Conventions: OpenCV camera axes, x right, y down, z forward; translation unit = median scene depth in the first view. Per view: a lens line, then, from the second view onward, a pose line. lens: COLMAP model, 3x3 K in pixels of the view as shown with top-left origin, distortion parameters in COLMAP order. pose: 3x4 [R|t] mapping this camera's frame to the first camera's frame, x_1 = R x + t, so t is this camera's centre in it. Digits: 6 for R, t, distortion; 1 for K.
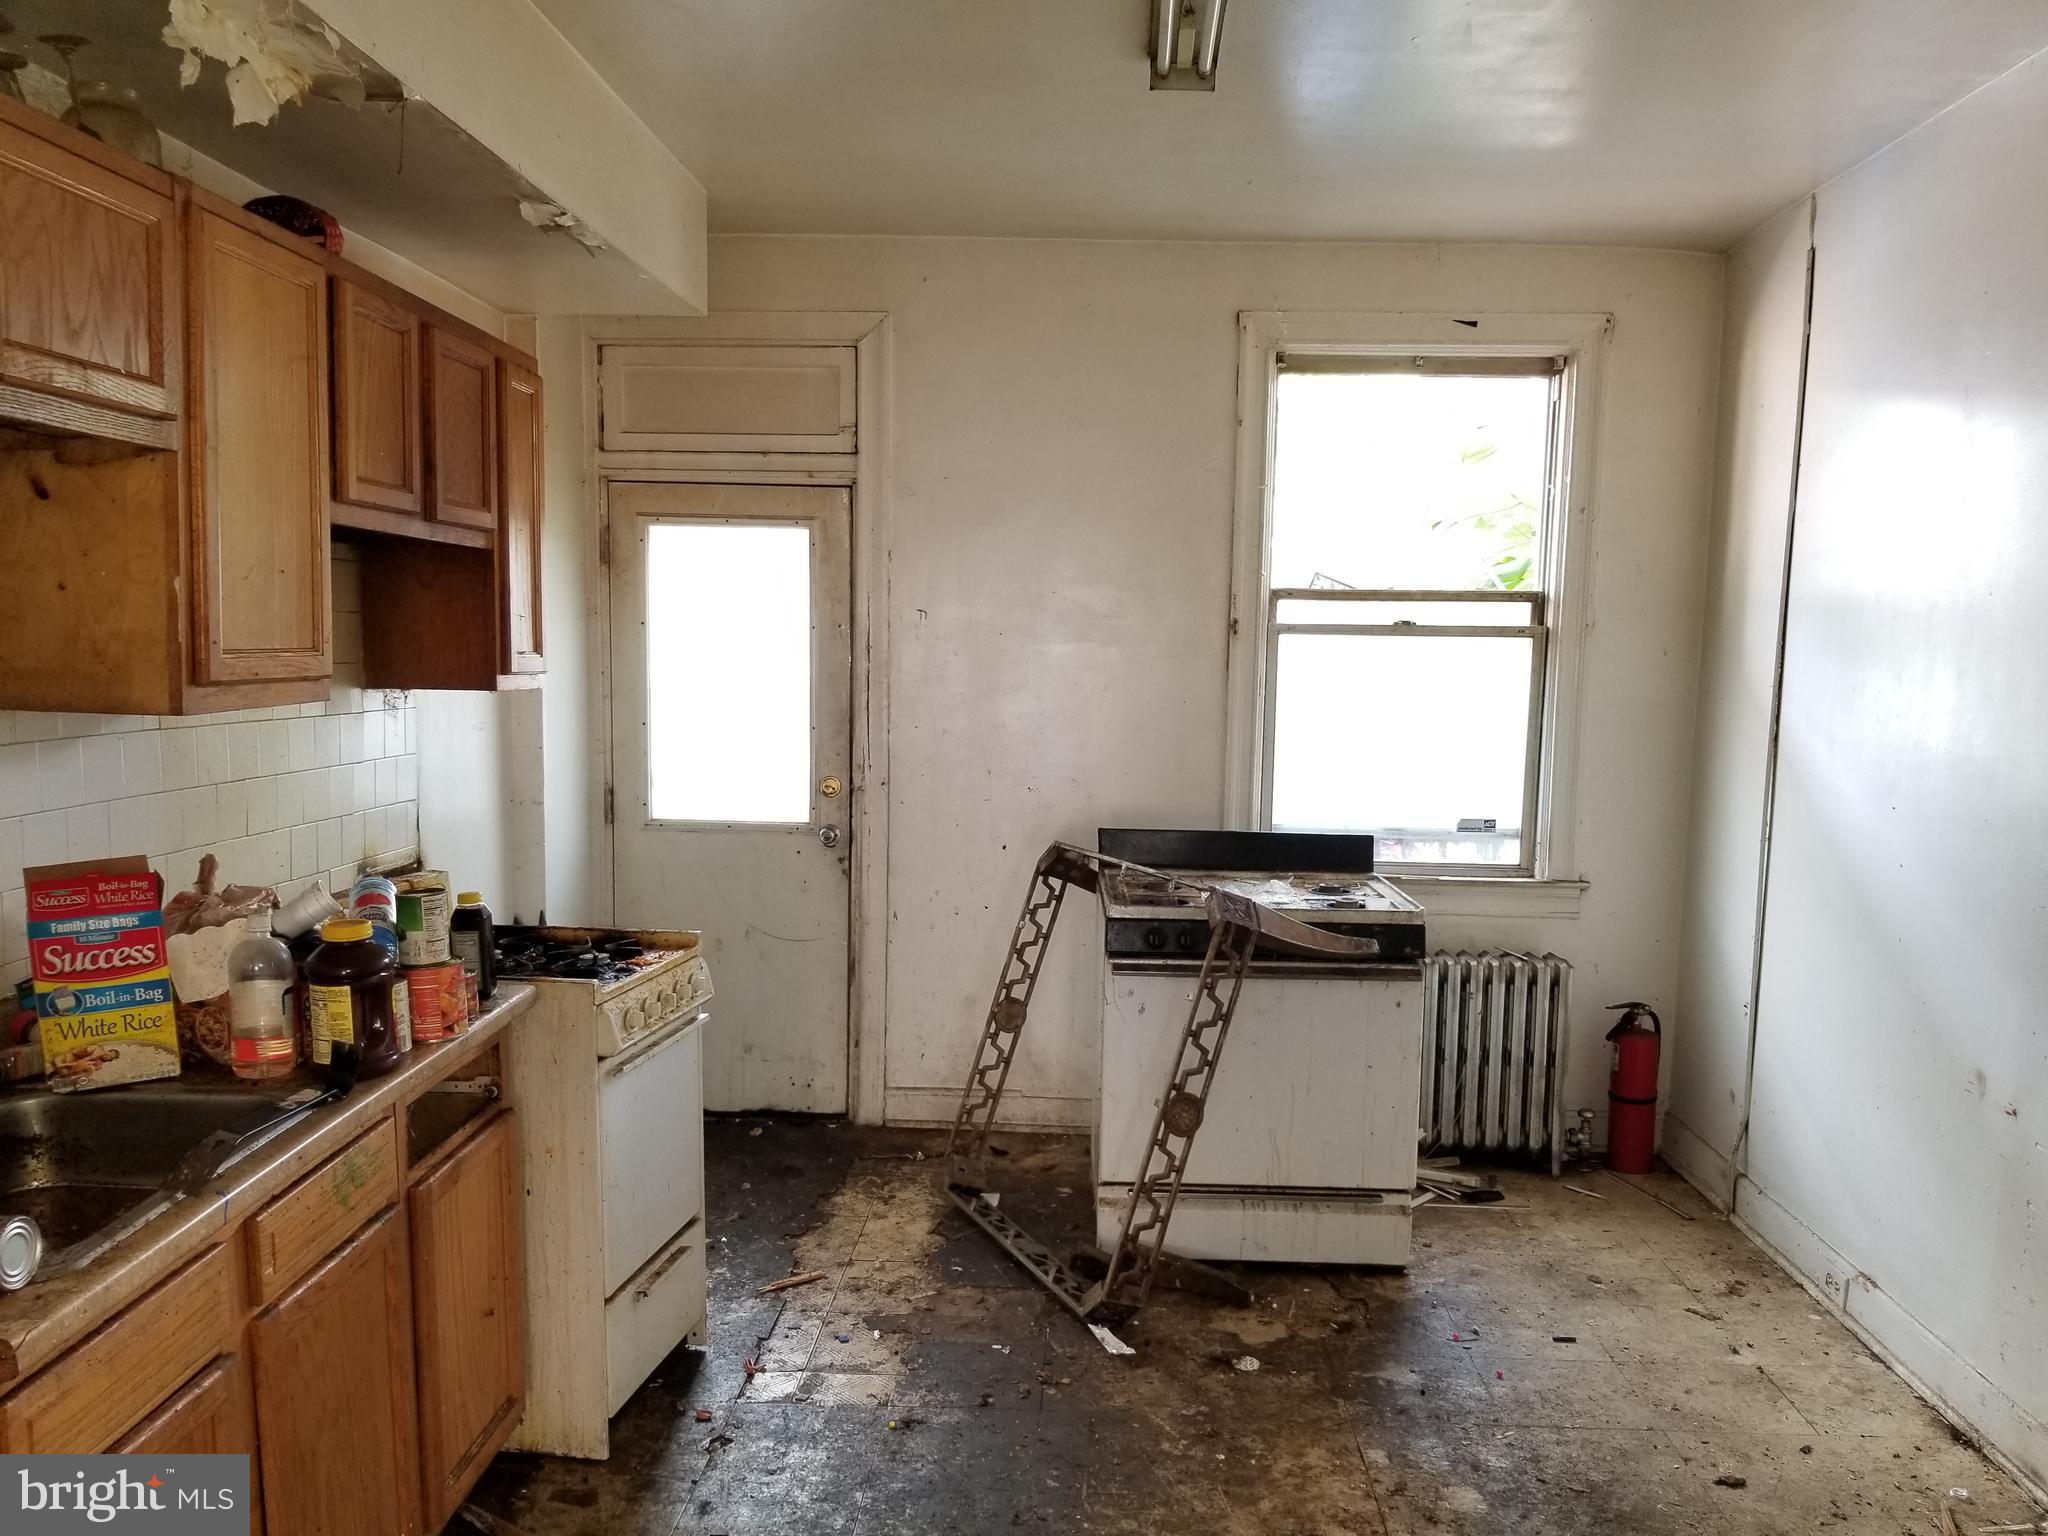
lens RADIAL K [[1660.4, 0, 1028.6], [0, 1660.4, 828.3], [0, 0, 1]] dist [0.044457, -0.005089]
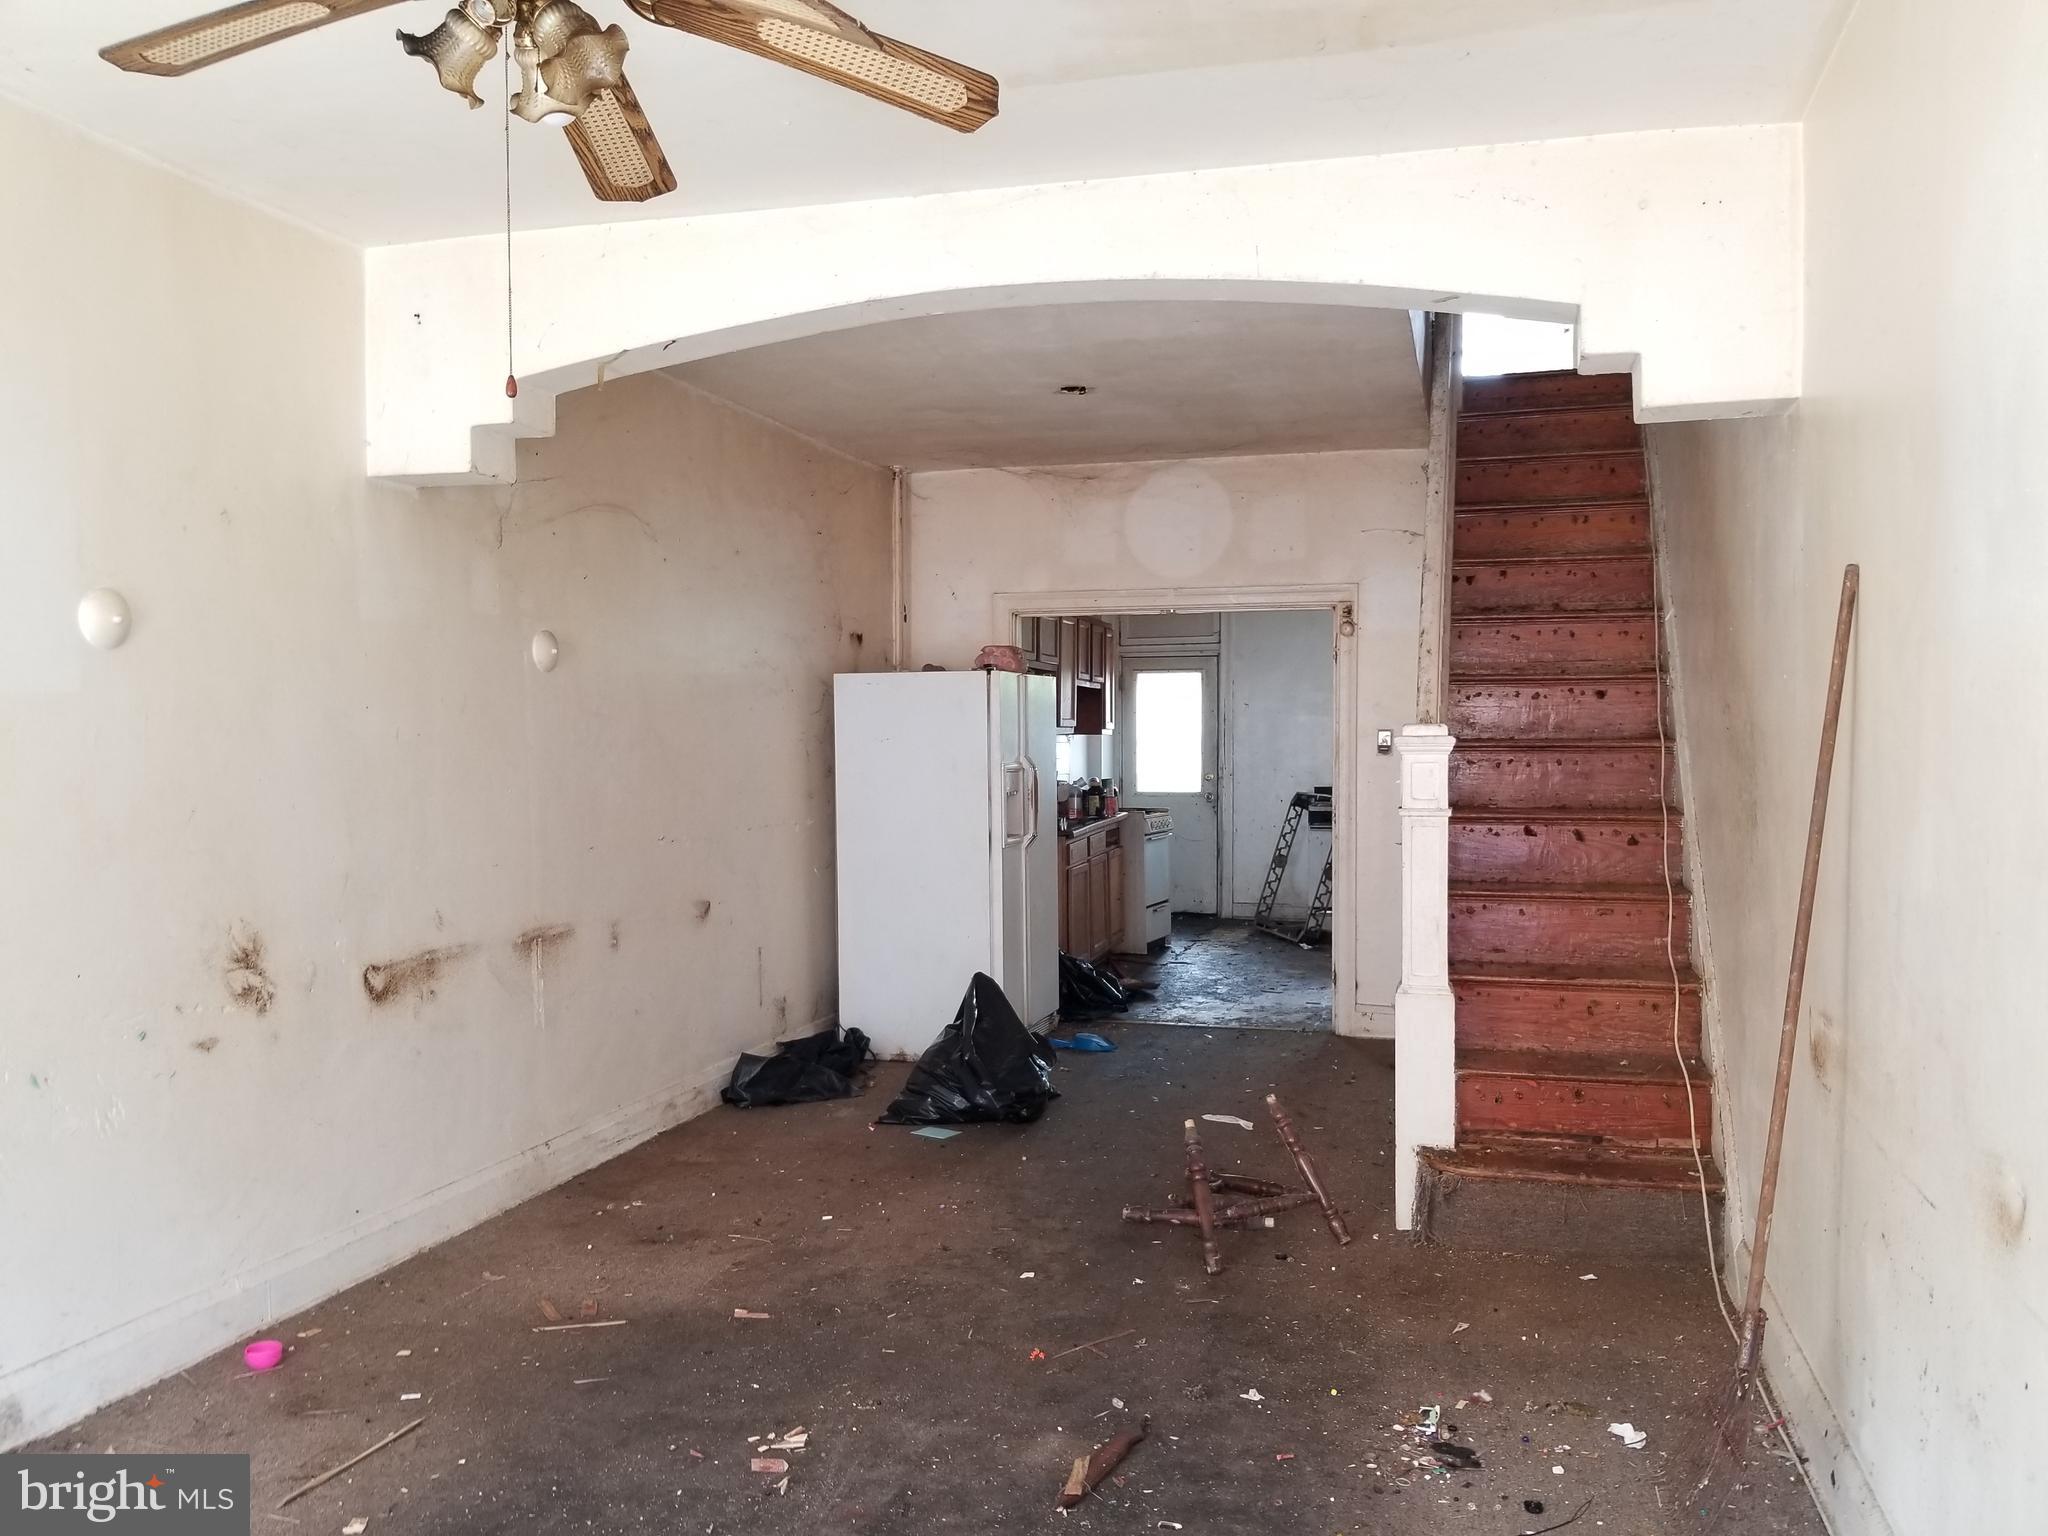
lens RADIAL K [[1660.4, 0, 1028.6], [0, 1660.4, 828.3], [0, 0, 1]] dist [0.044457, -0.005089]
pose [[0.975102, -0.009280, -0.221564, 0.174139], [-0.002992, 0.998482, -0.054989, 0.199918], [0.221738, 0.054283, 0.973594, -1.544112]]
